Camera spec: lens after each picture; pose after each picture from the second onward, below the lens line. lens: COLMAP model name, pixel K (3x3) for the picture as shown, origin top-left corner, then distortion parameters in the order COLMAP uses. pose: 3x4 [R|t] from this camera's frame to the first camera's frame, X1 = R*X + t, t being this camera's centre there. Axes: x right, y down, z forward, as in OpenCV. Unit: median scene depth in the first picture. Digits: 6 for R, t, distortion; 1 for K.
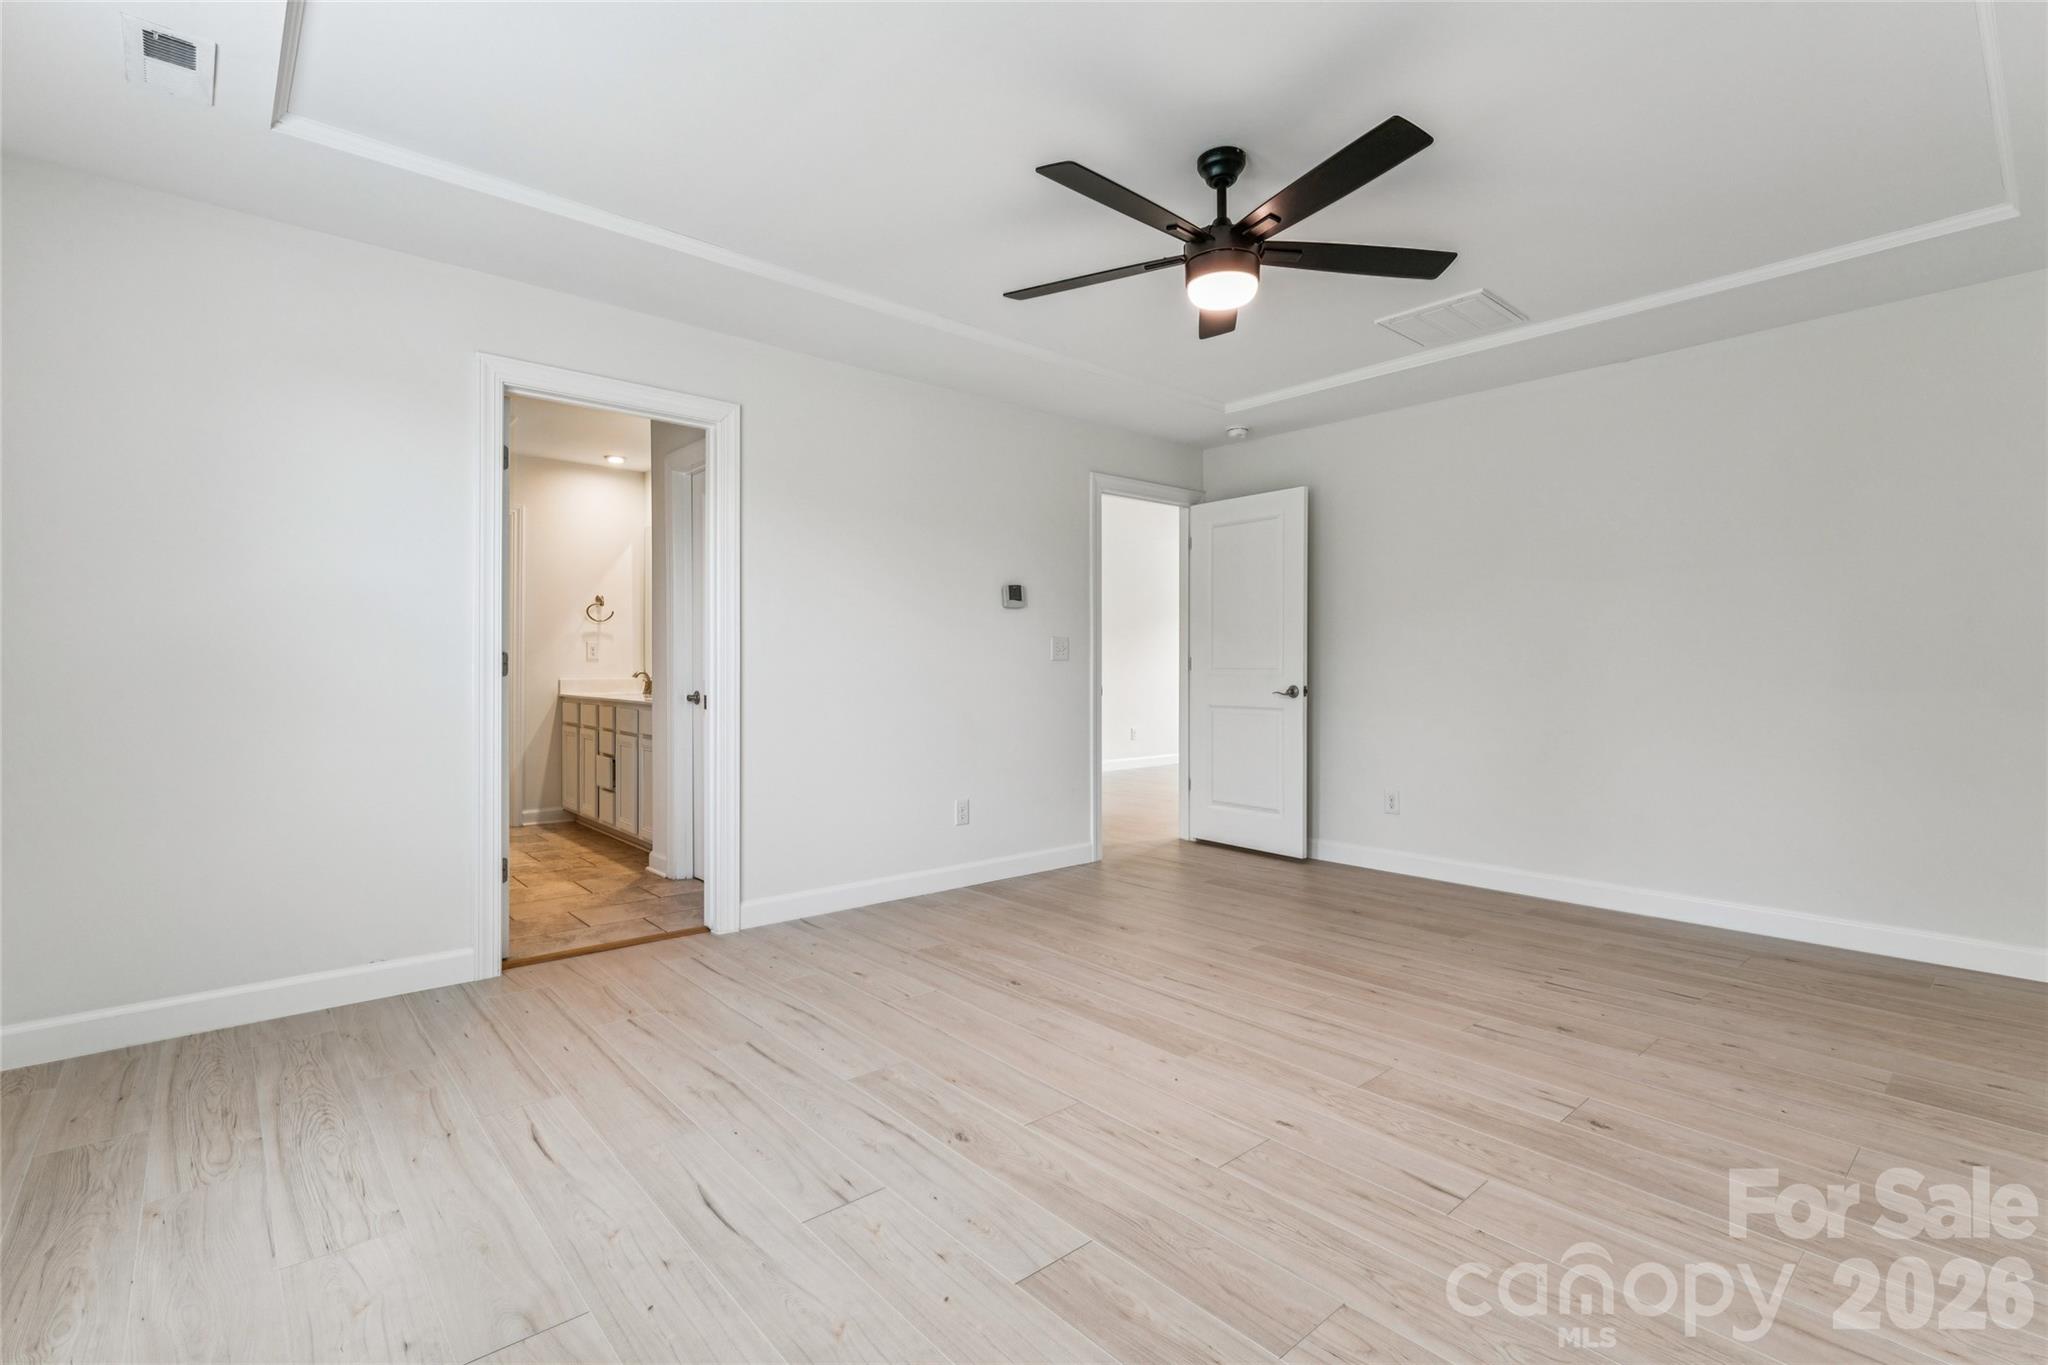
lens RADIAL K [[944.4, 0, 1036.3], [0, 944.4, 653.9], [0, 0, 1]] dist [0.001047, -0.000001]
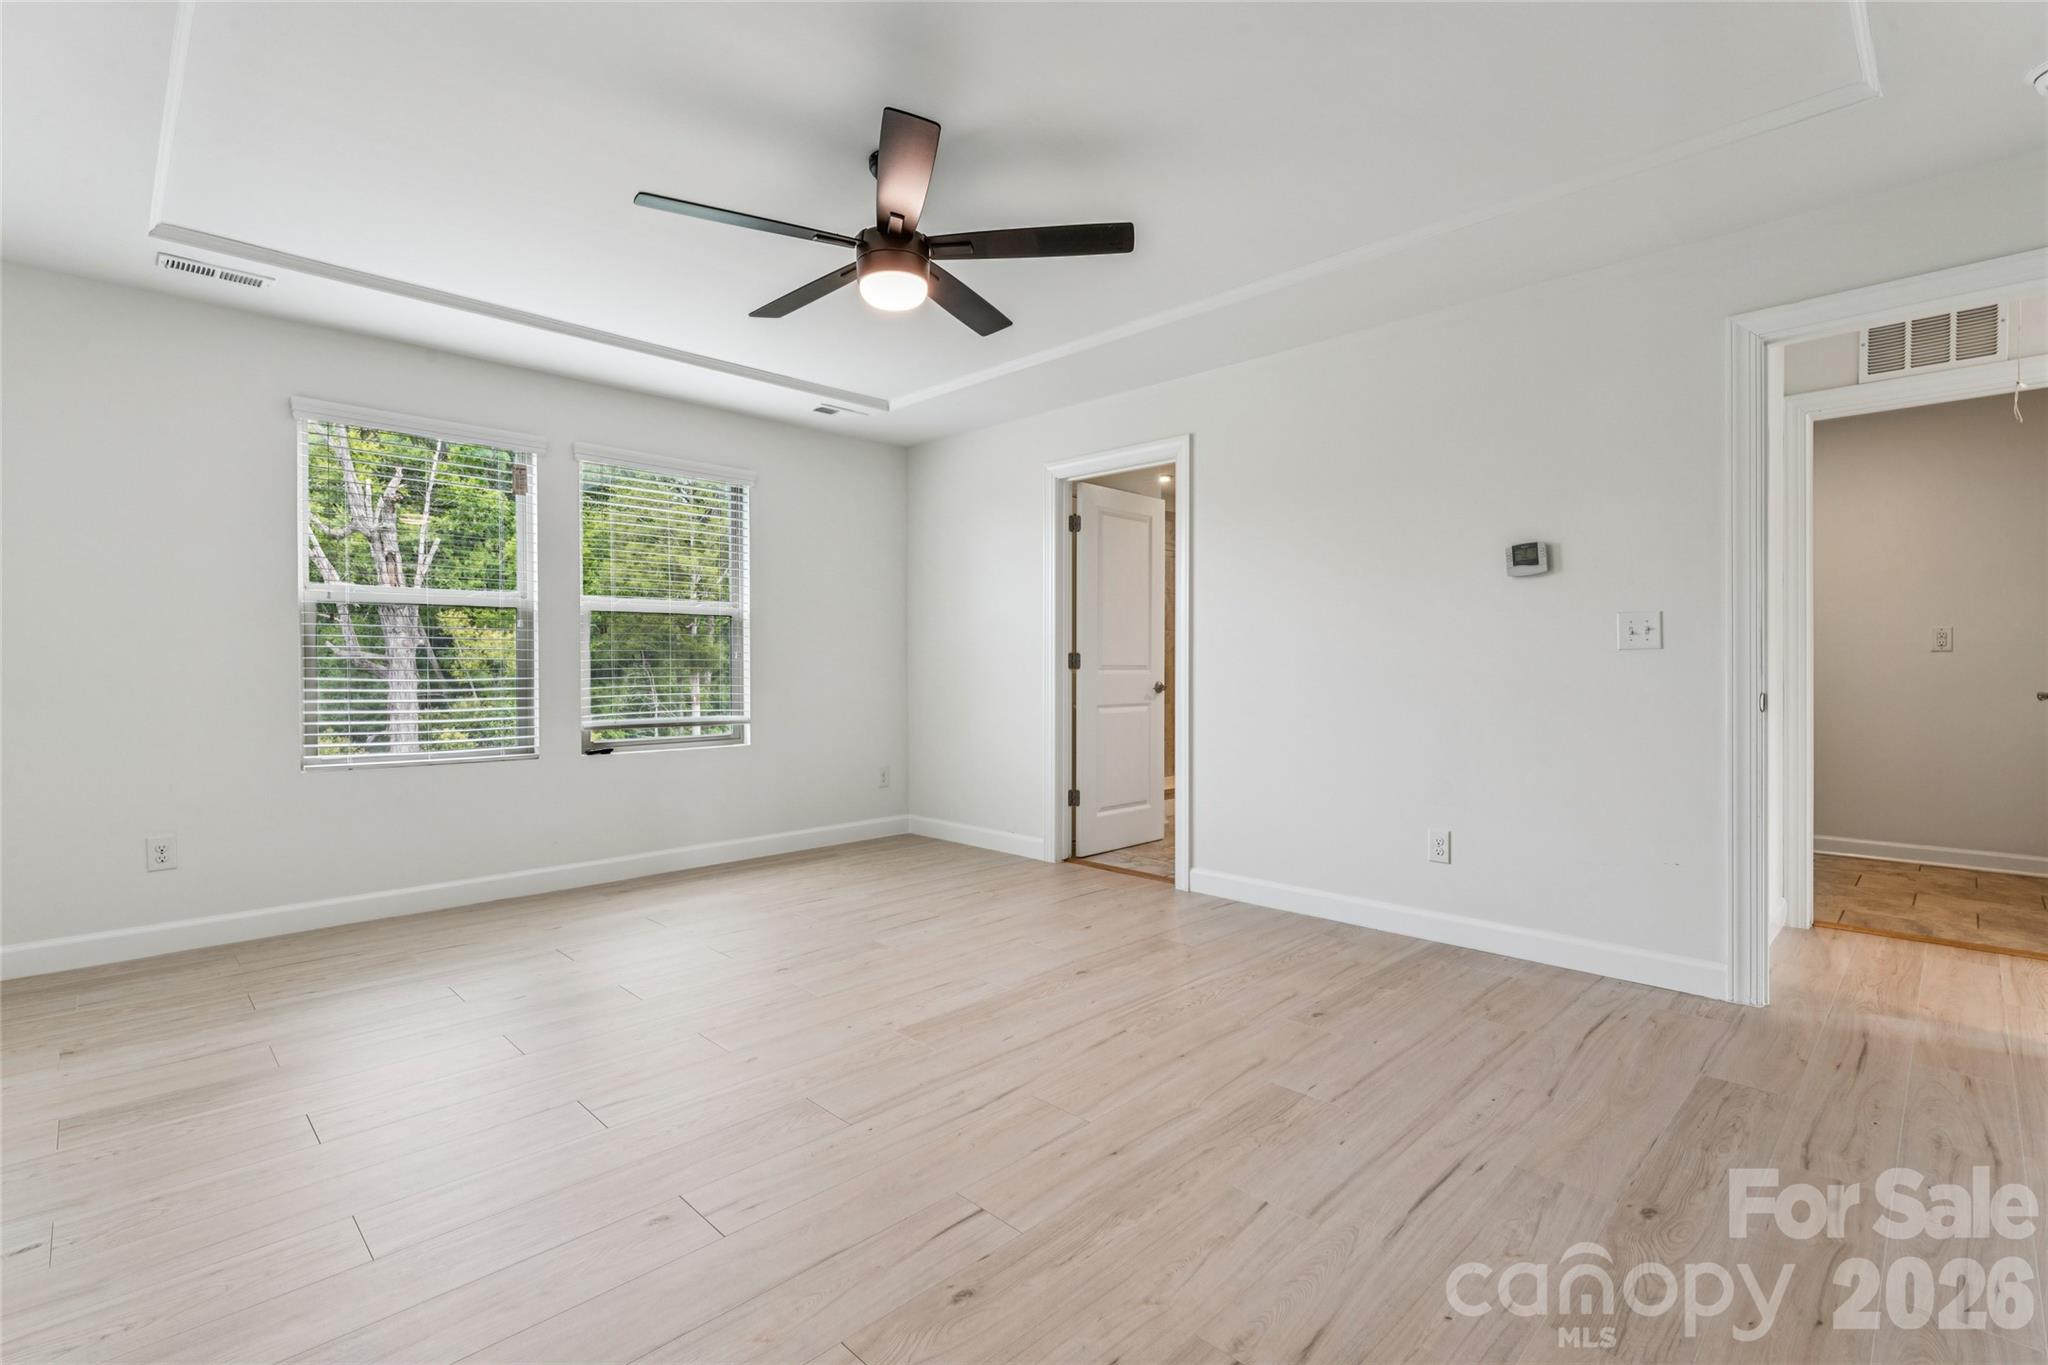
lens RADIAL K [[942.7, 0, 1027.6], [0, 942.7, 662.4], [0, 0, 1]] dist [-0.003446, 0.000183]
pose [[0.052257, -0.004376, -0.998624, 0.993875], [0.015548, 0.999873, -0.003568, 0.017326], [0.998513, -0.015340, 0.052319, 0.897294]]
